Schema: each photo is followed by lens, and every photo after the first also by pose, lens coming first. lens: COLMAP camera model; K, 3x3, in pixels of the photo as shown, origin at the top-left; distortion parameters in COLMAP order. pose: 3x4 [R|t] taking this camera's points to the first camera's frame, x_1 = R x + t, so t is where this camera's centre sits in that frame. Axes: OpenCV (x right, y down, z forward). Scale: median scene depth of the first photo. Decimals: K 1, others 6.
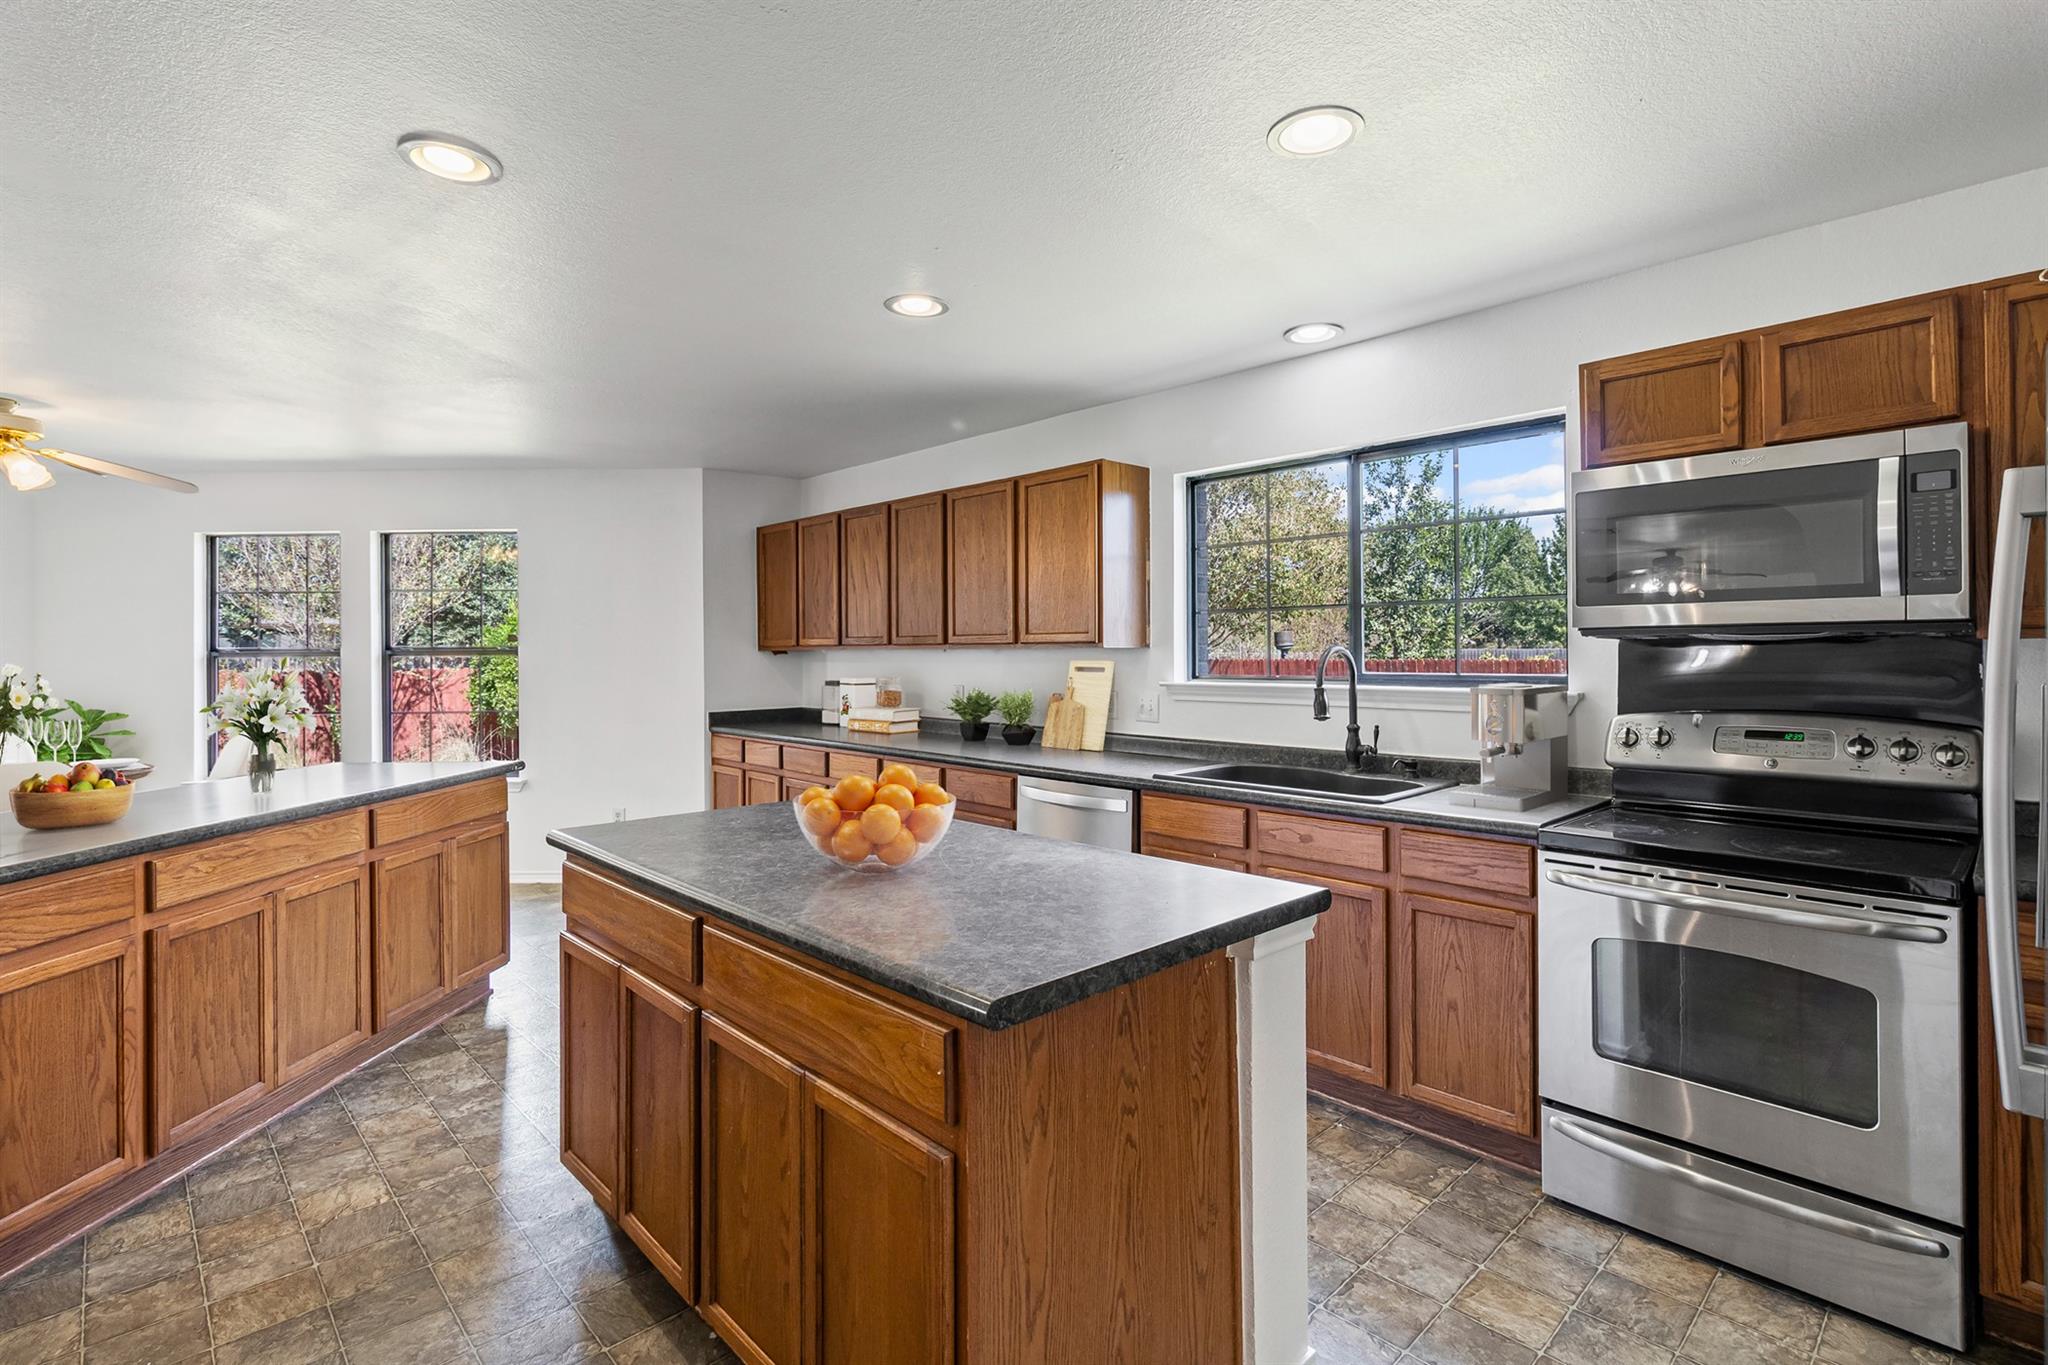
lens RADIAL K [[984.6, 0, 1019.7], [0, 984.6, 670.7], [0, 0, 1]] dist [0.028080, -0.000640]
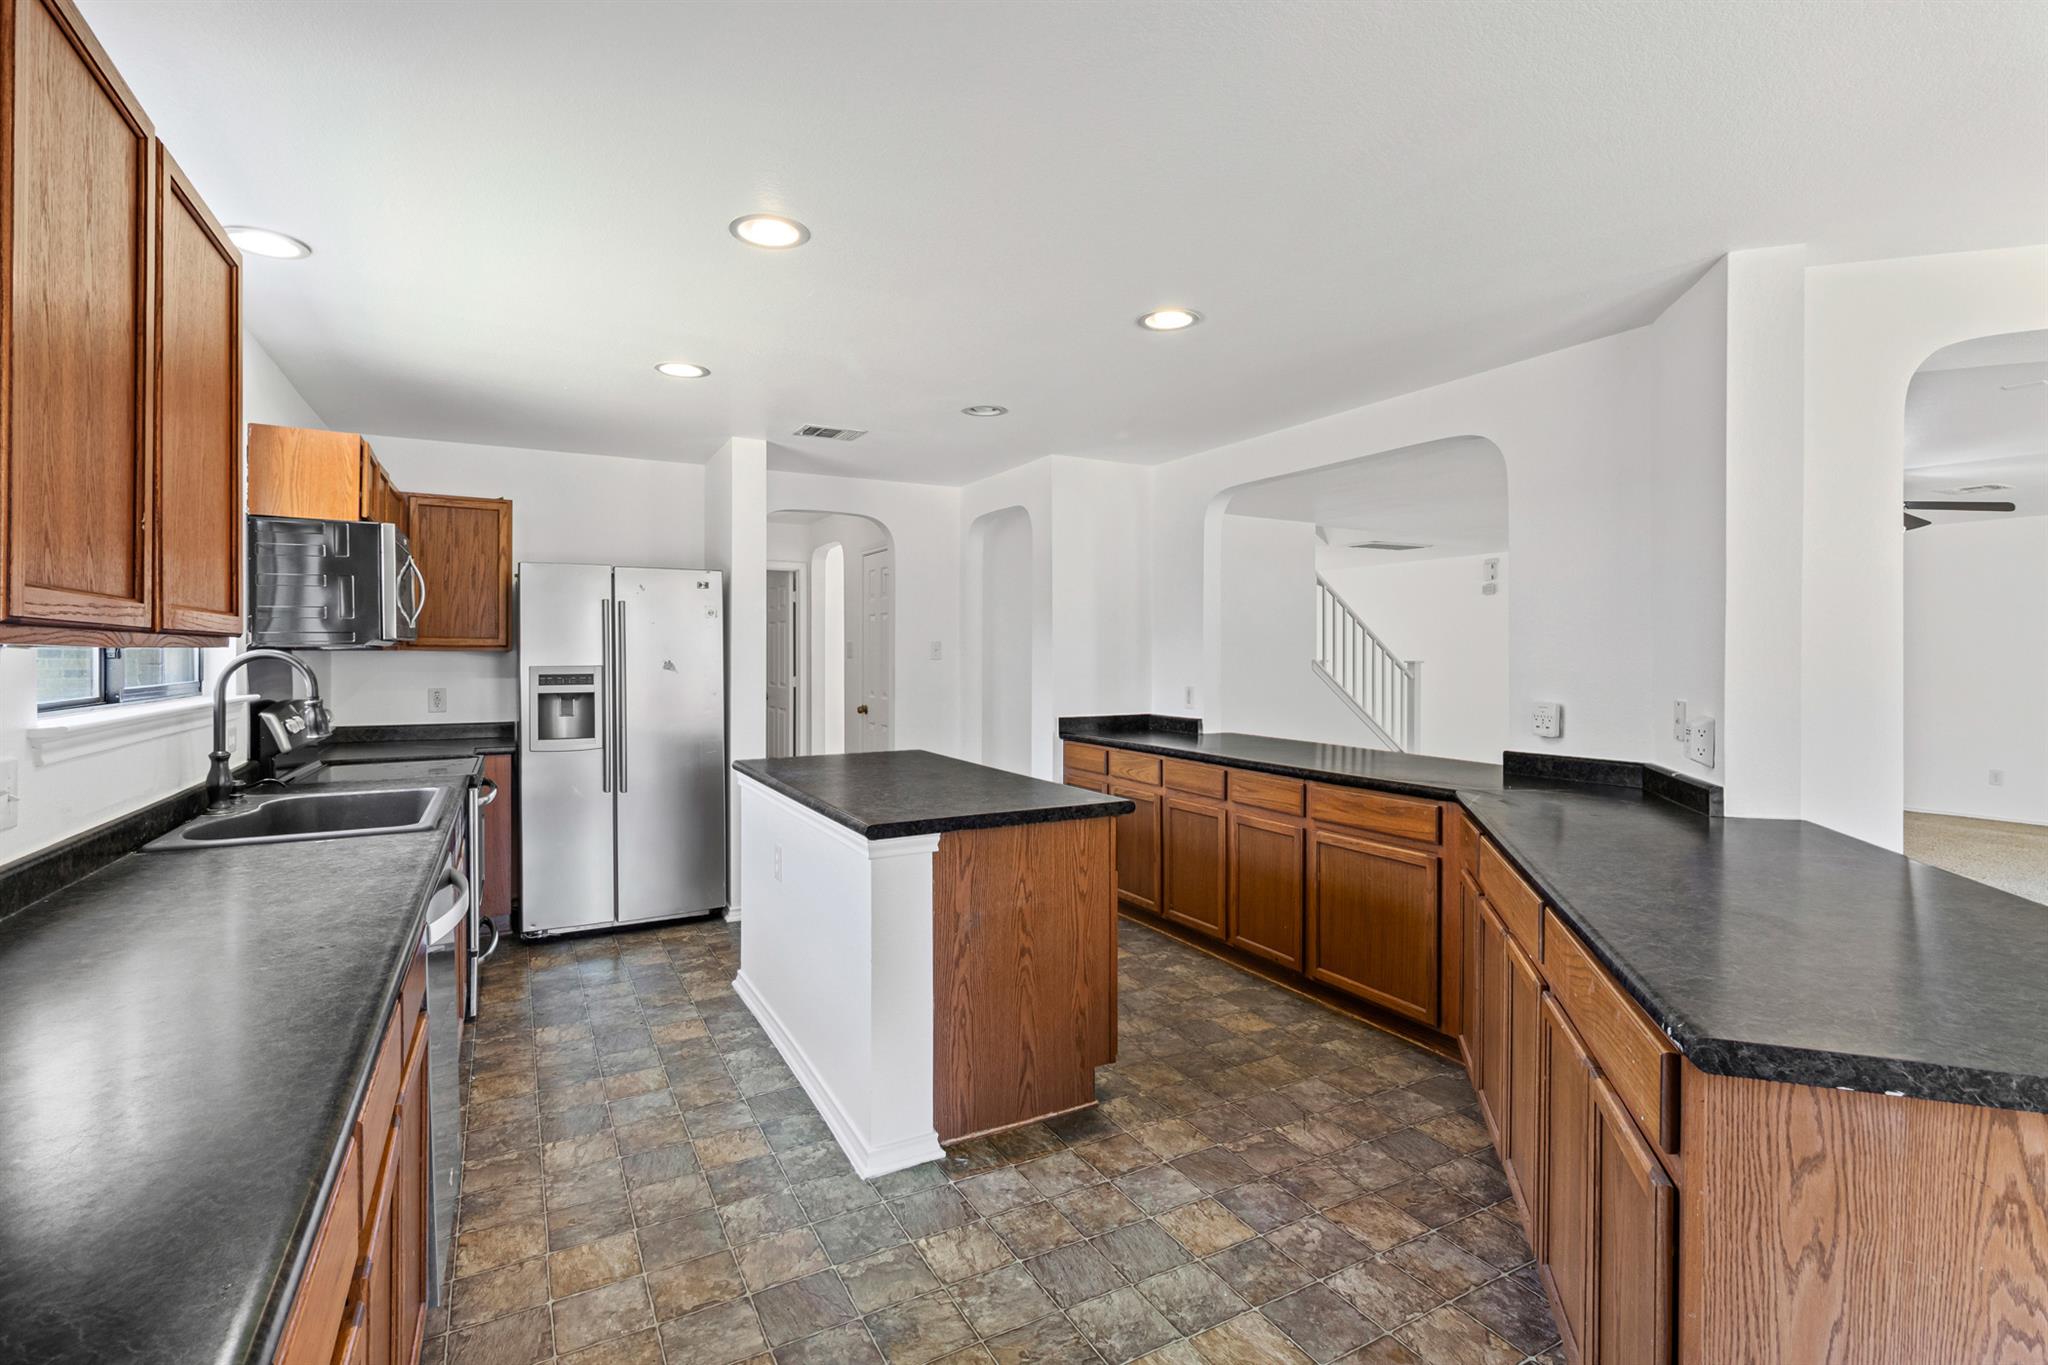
lens RADIAL K [[984.6, 0, 1025.1], [0, 984.6, 673.8], [0, 0, 1]] dist [0.028080, -0.000640]
pose [[-0.963891, -0.007388, 0.266193, -0.589269], [-0.004991, 0.999941, 0.009679, 0.004251], [-0.266249, 0.008001, -0.963871, 1.944289]]
